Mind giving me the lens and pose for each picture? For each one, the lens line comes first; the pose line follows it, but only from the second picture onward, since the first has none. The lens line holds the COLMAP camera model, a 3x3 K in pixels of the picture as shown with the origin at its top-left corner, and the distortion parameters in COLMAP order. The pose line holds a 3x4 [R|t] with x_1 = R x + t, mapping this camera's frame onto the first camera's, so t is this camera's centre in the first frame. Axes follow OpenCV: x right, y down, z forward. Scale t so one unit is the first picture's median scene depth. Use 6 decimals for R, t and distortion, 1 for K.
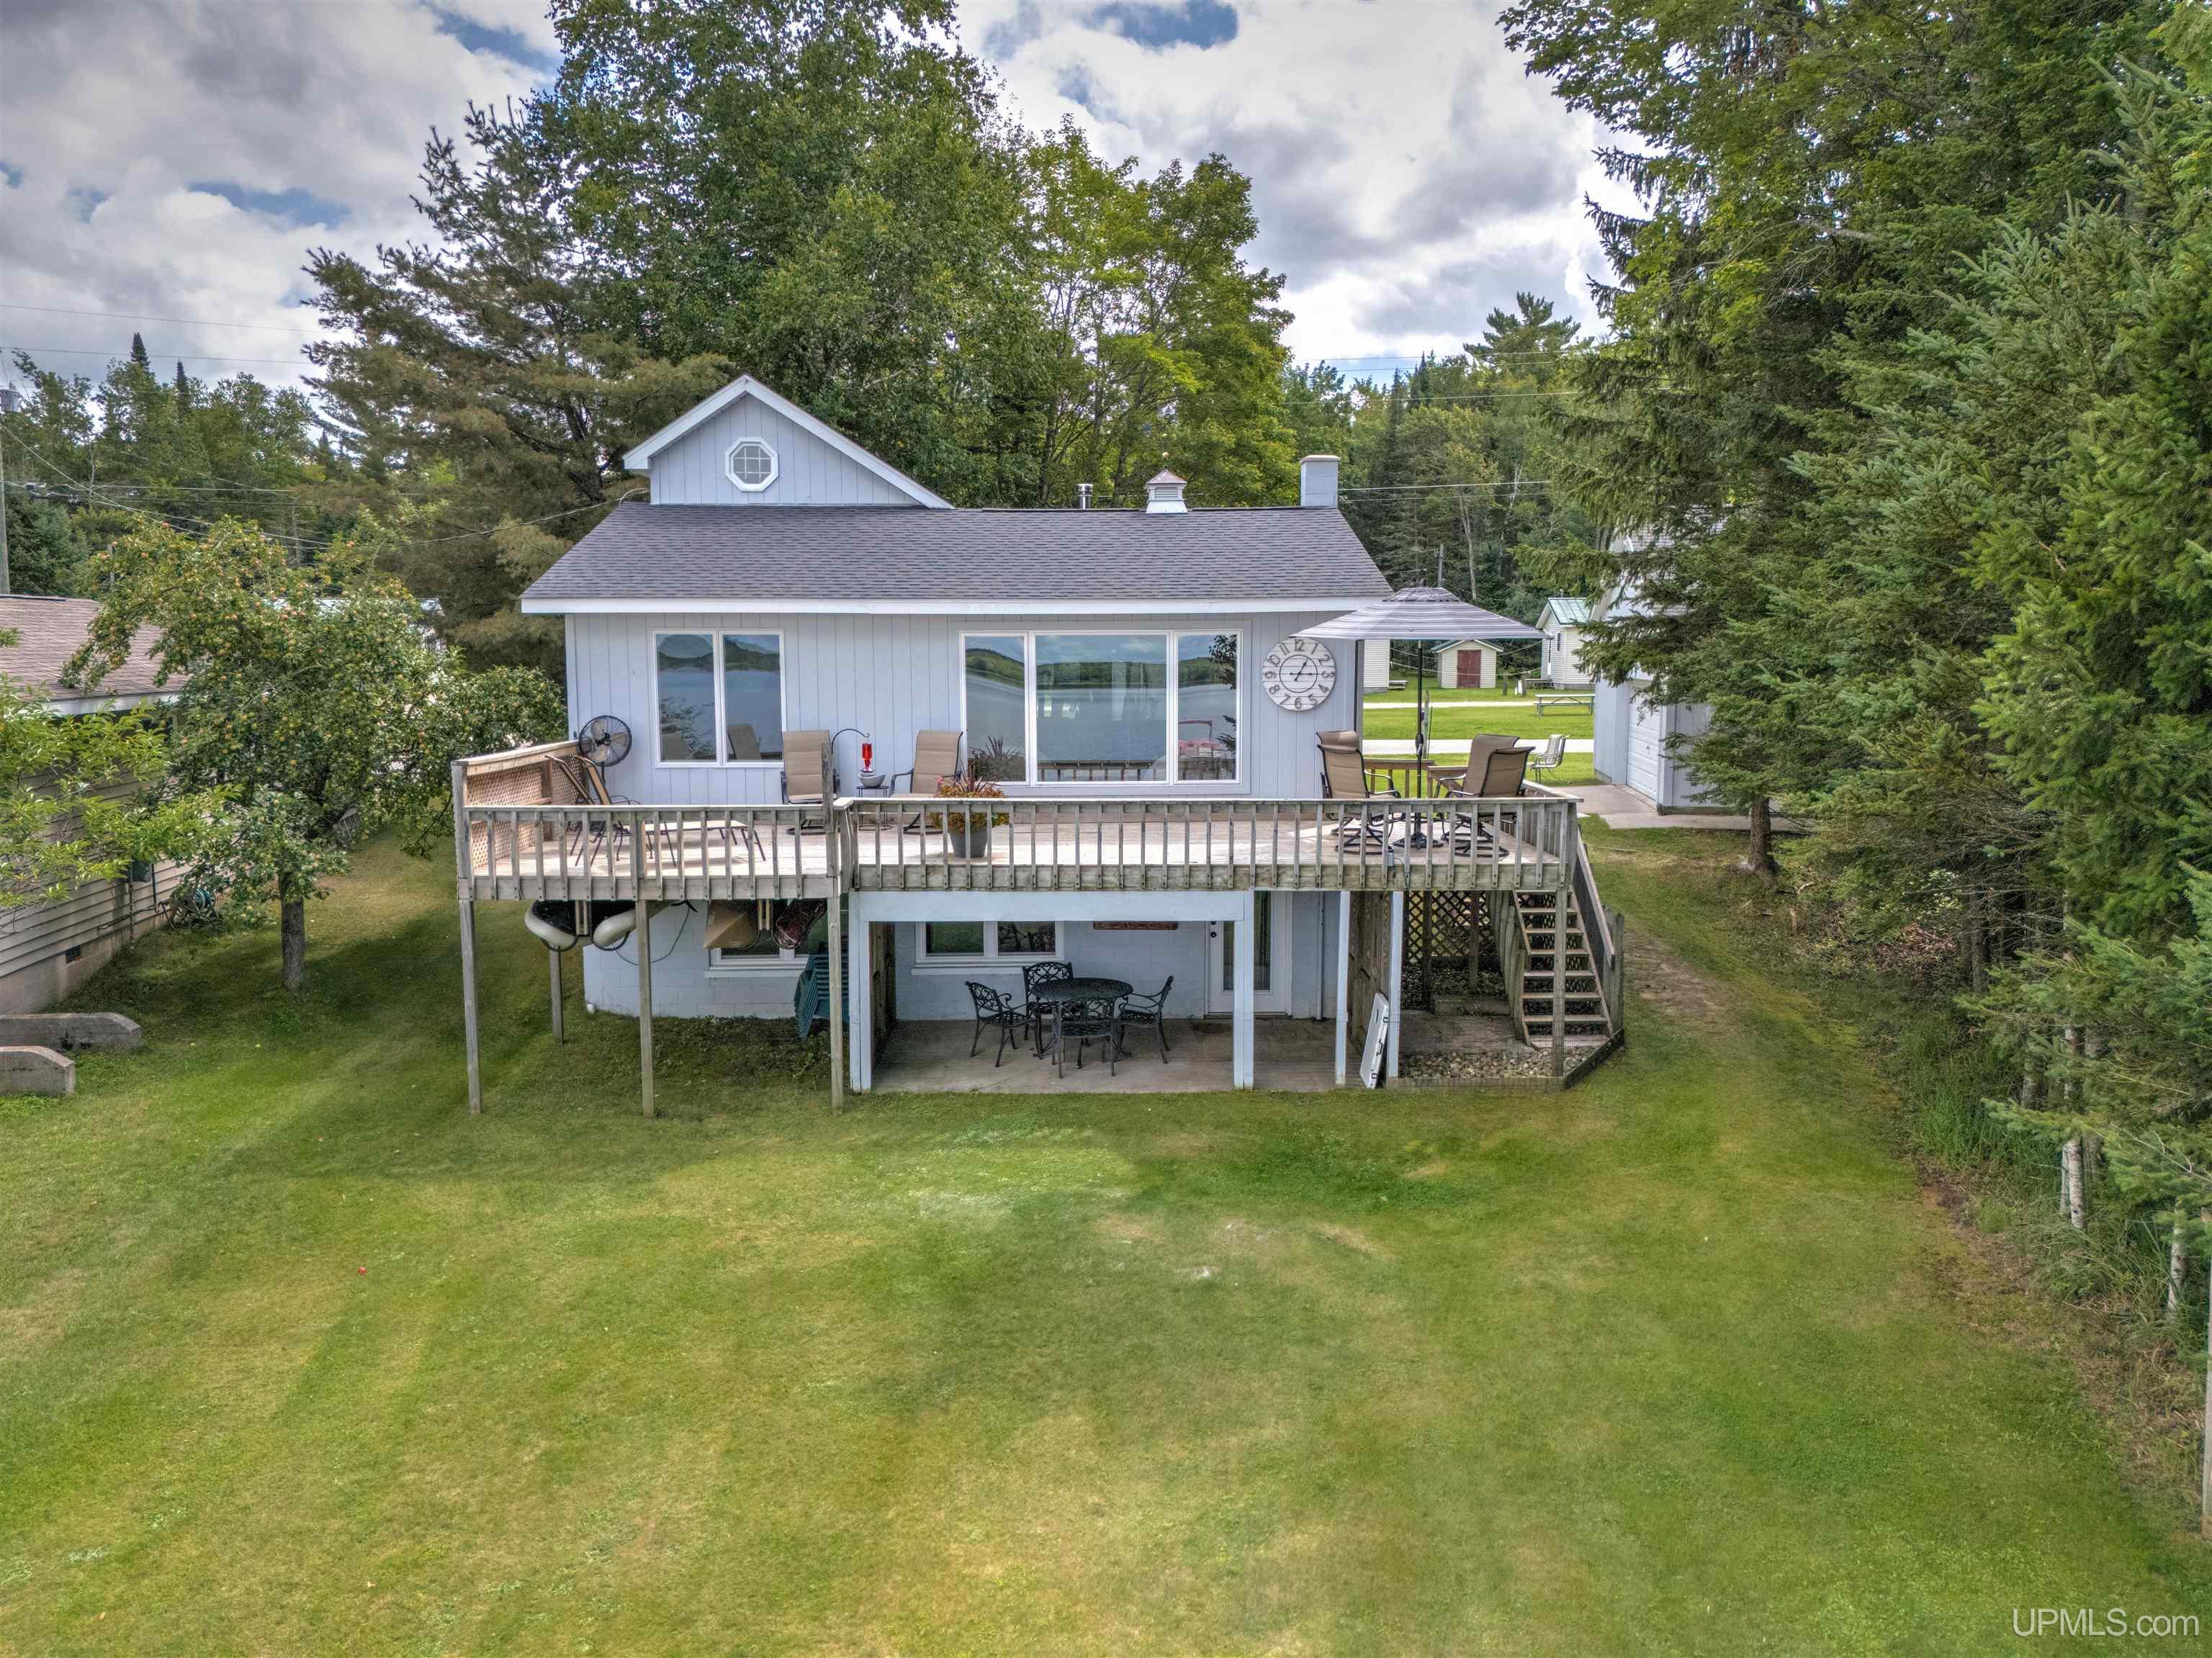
lens RADIAL K [[1520.1, 0, 1091.8], [0, 1520.1, 828.6], [0, 0, 1]] dist [0.013282, -0.000697]
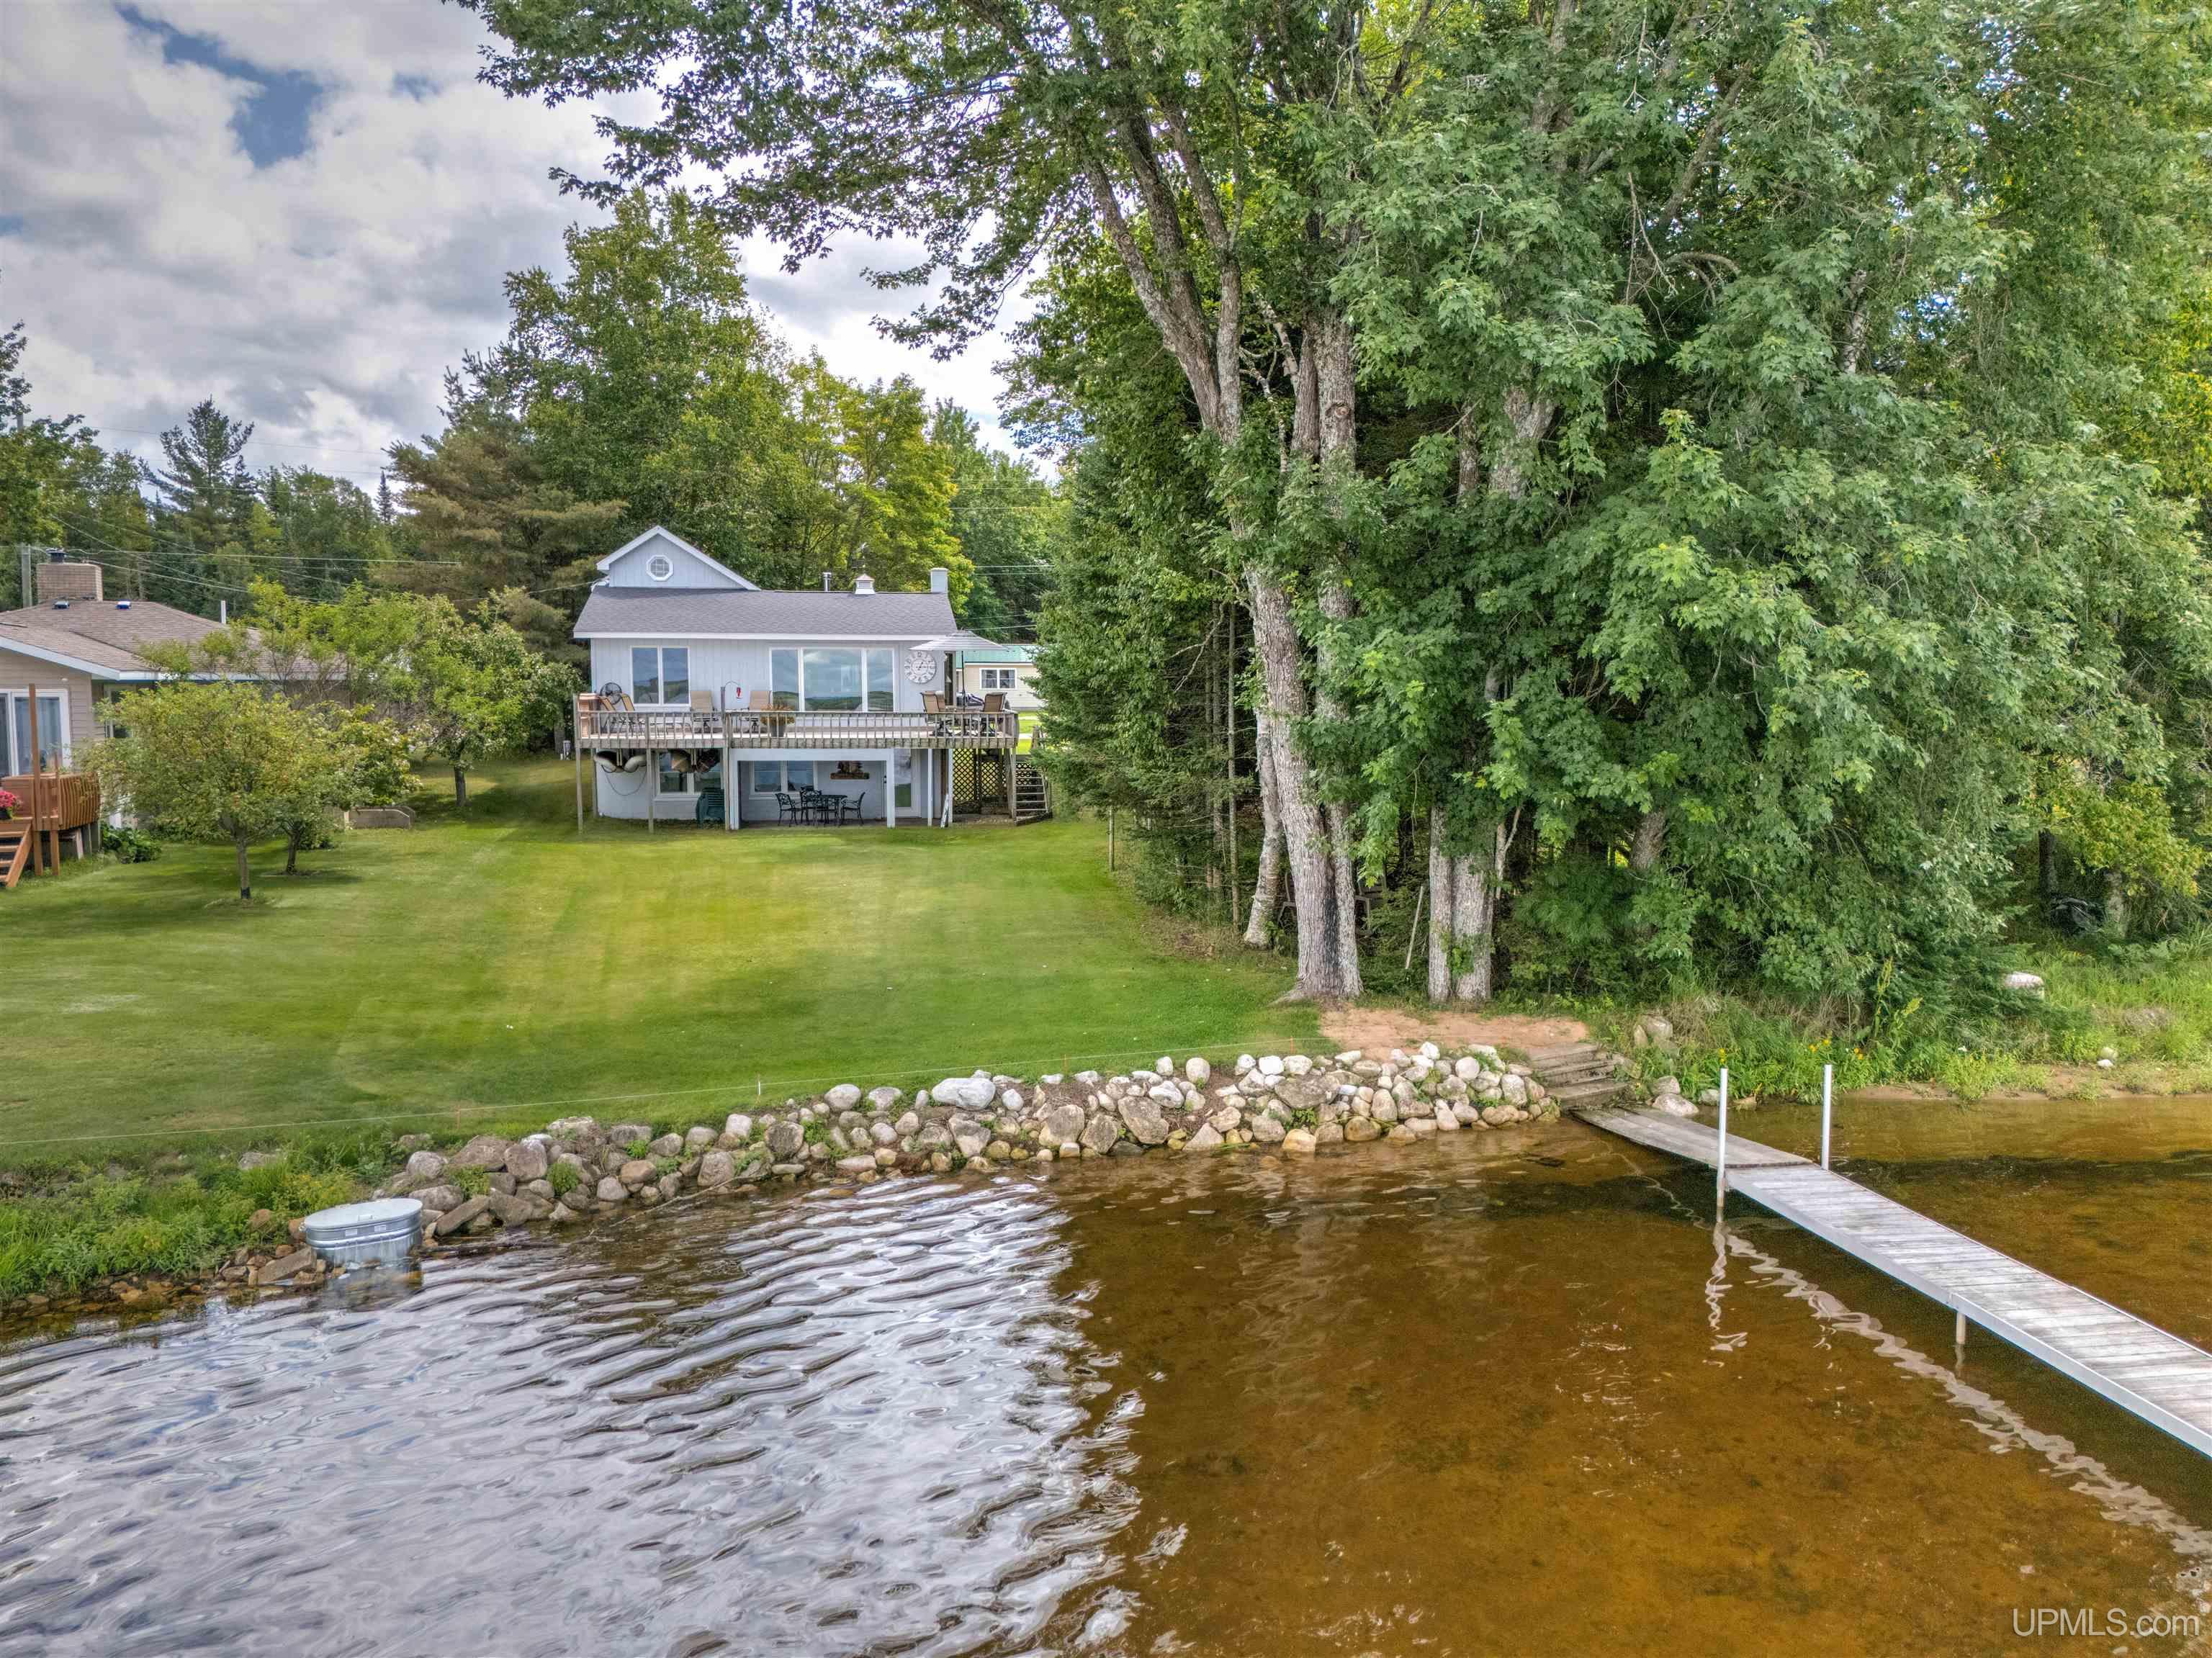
lens RADIAL K [[1520.1, 0, 1119.8], [0, 1520.1, 843.3], [0, 0, 1]] dist [0.013282, -0.000697]
pose [[0.984677, -0.015875, 0.173662, 0.025366], [0.019313, 0.999649, -0.018122, 0.181397], [-0.173313, 0.021198, 0.984639, -1.119997]]
